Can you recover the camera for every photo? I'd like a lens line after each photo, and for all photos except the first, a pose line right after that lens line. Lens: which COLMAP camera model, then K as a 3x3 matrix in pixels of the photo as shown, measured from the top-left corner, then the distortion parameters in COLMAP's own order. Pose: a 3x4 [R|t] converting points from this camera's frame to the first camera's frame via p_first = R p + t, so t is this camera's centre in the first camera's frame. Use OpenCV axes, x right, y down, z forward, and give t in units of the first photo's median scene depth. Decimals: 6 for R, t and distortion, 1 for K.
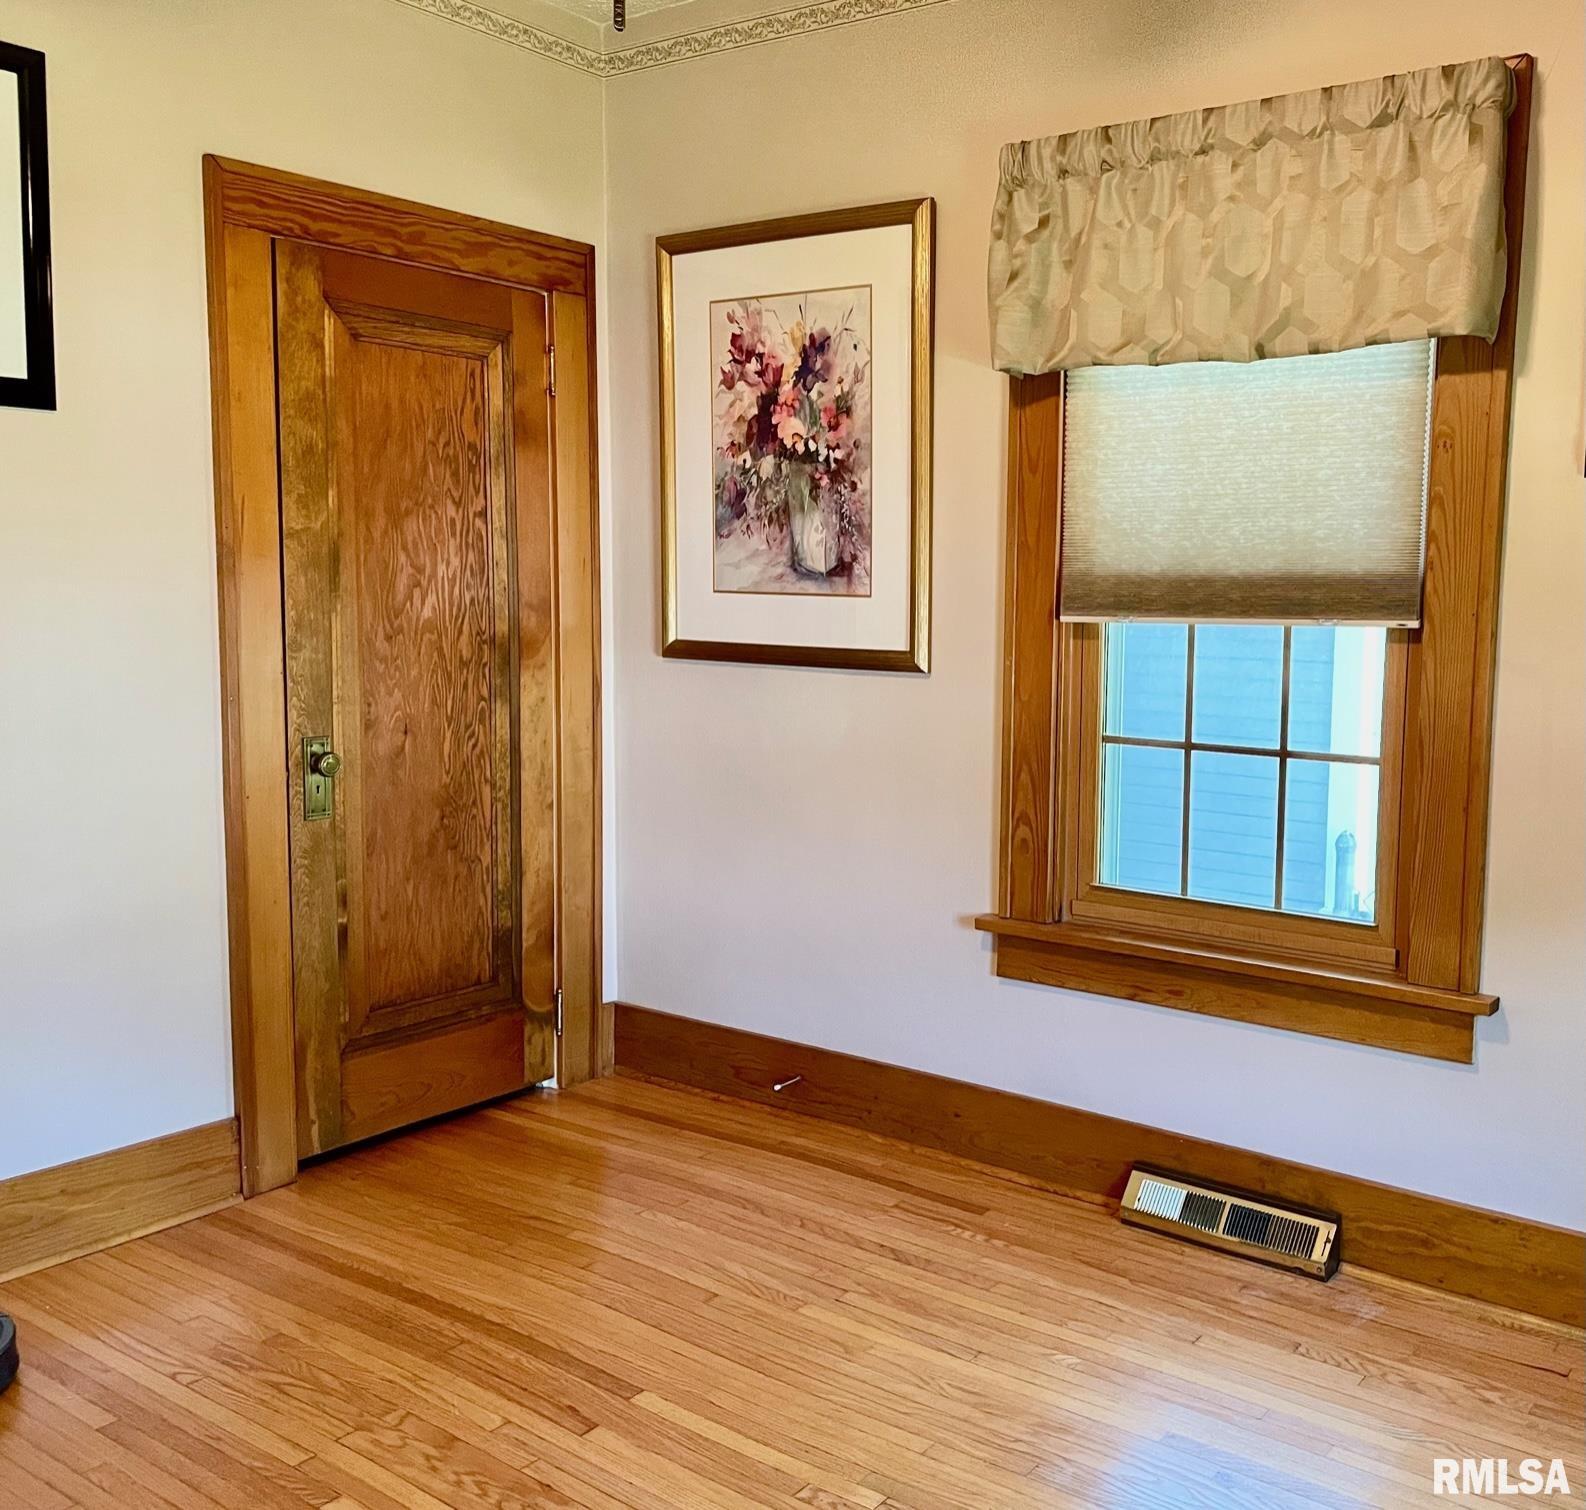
lens RADIAL K [[1412.9, 0, 793.0], [0, 1412.9, 755.0], [0, 0, 1]] dist [0.100455, -0.101343]
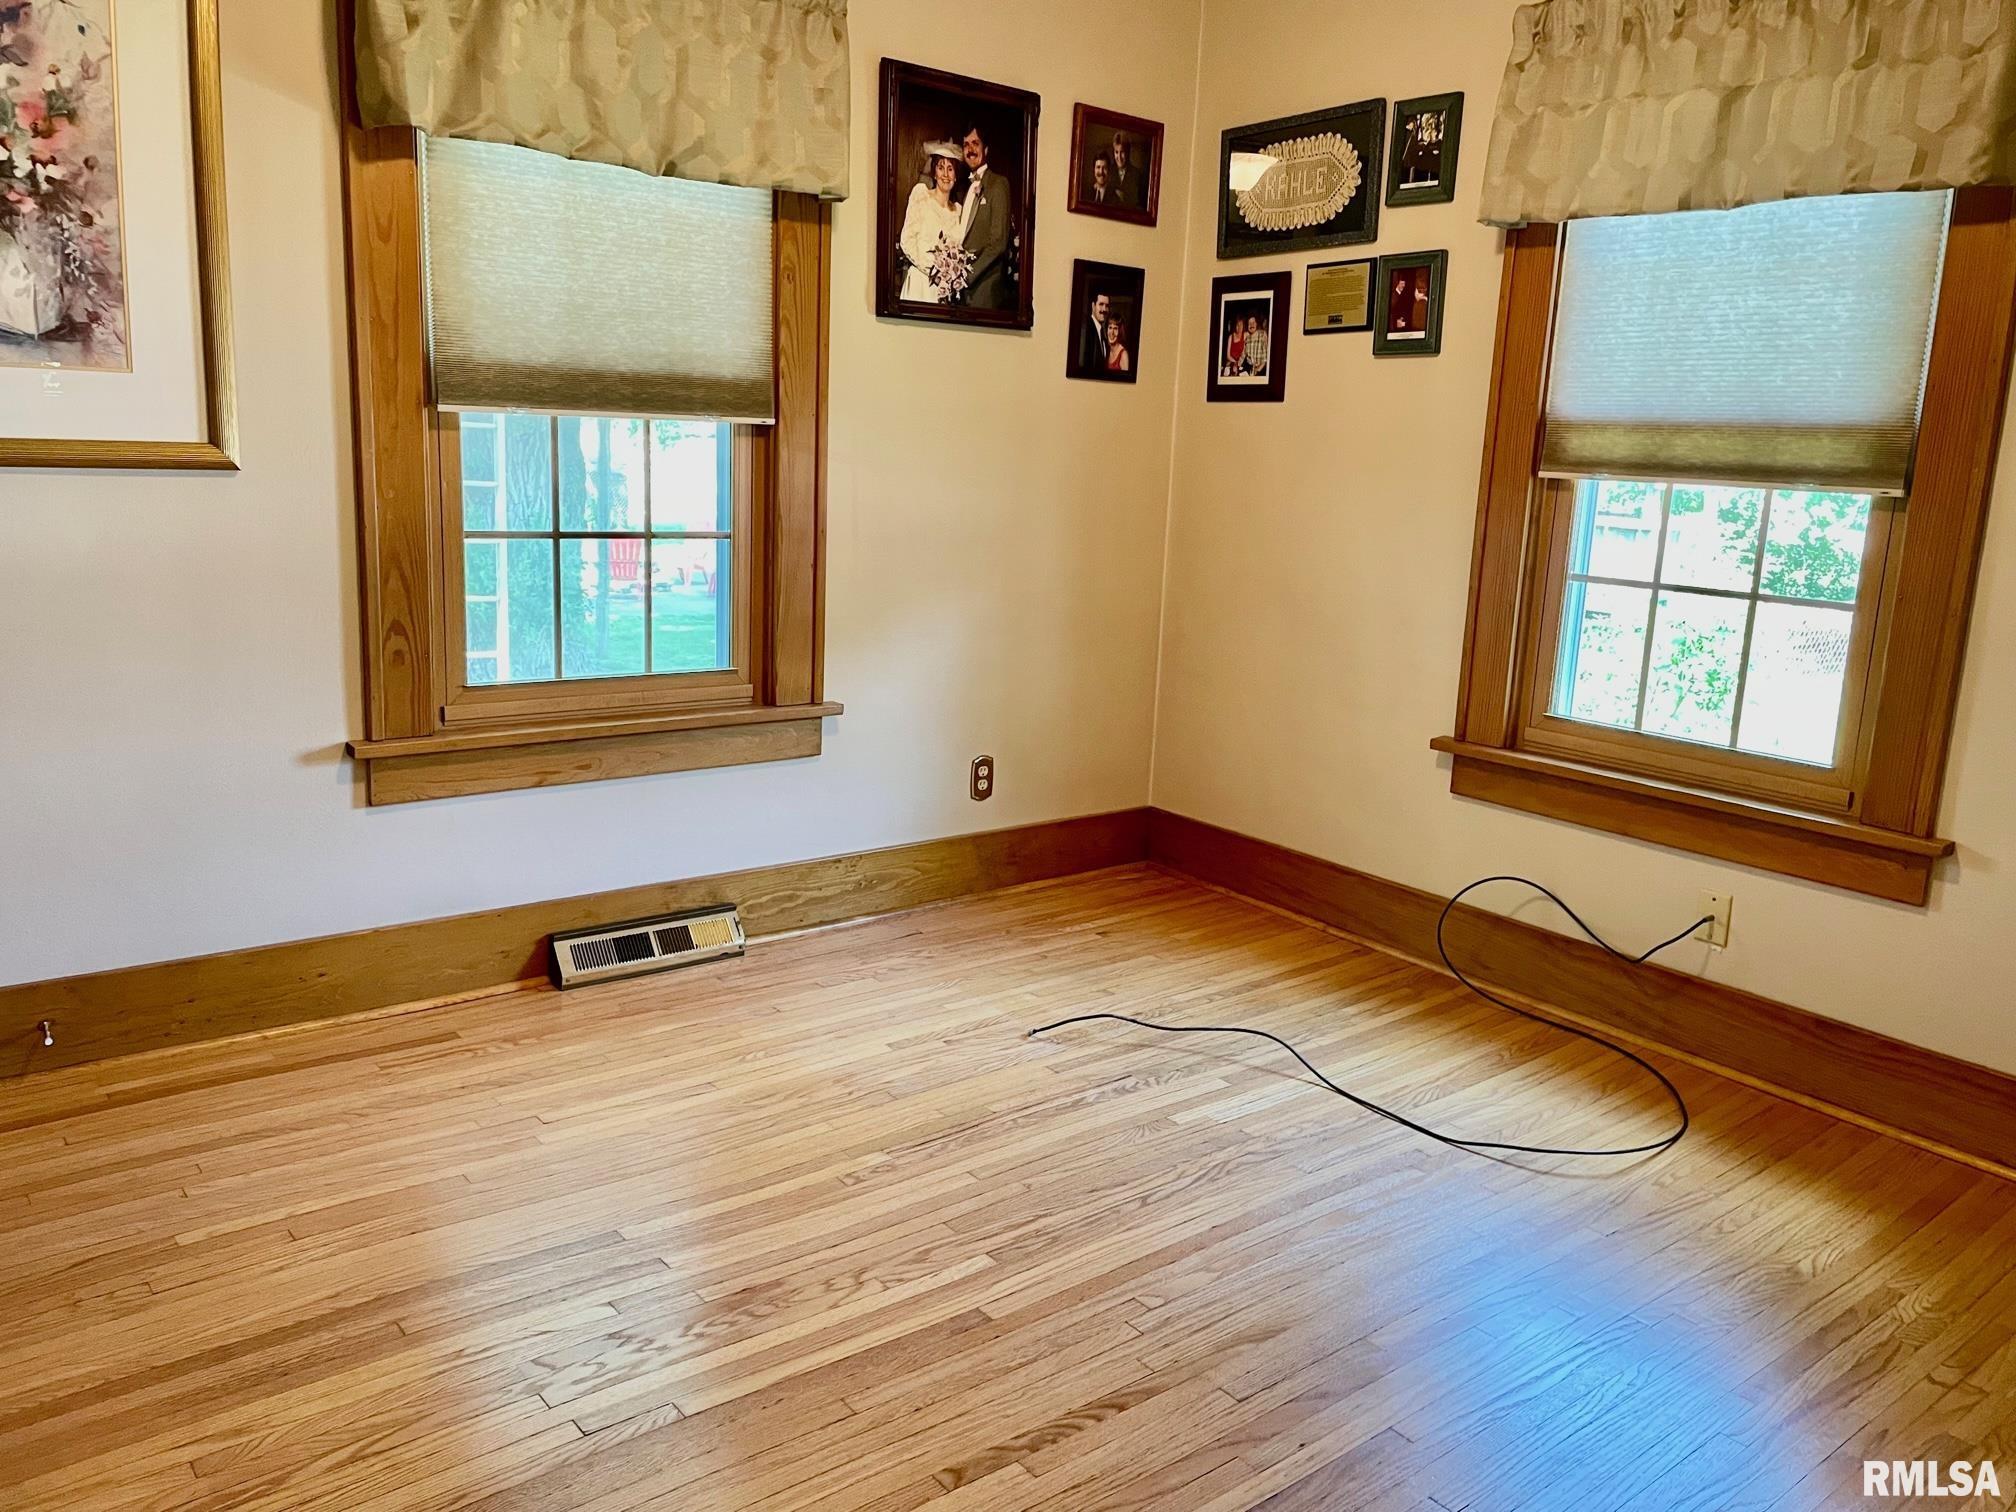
lens RADIAL K [[1517.2, 0, 1017.8], [0, 1517.2, 772.2], [0, 0, 1]] dist [0.072318, -0.104195]
pose [[0.313762, -0.210479, 0.925879, -0.669216], [0.070628, 0.977593, 0.198301, -0.033363], [-0.946871, 0.003174, 0.321597, 0.303664]]
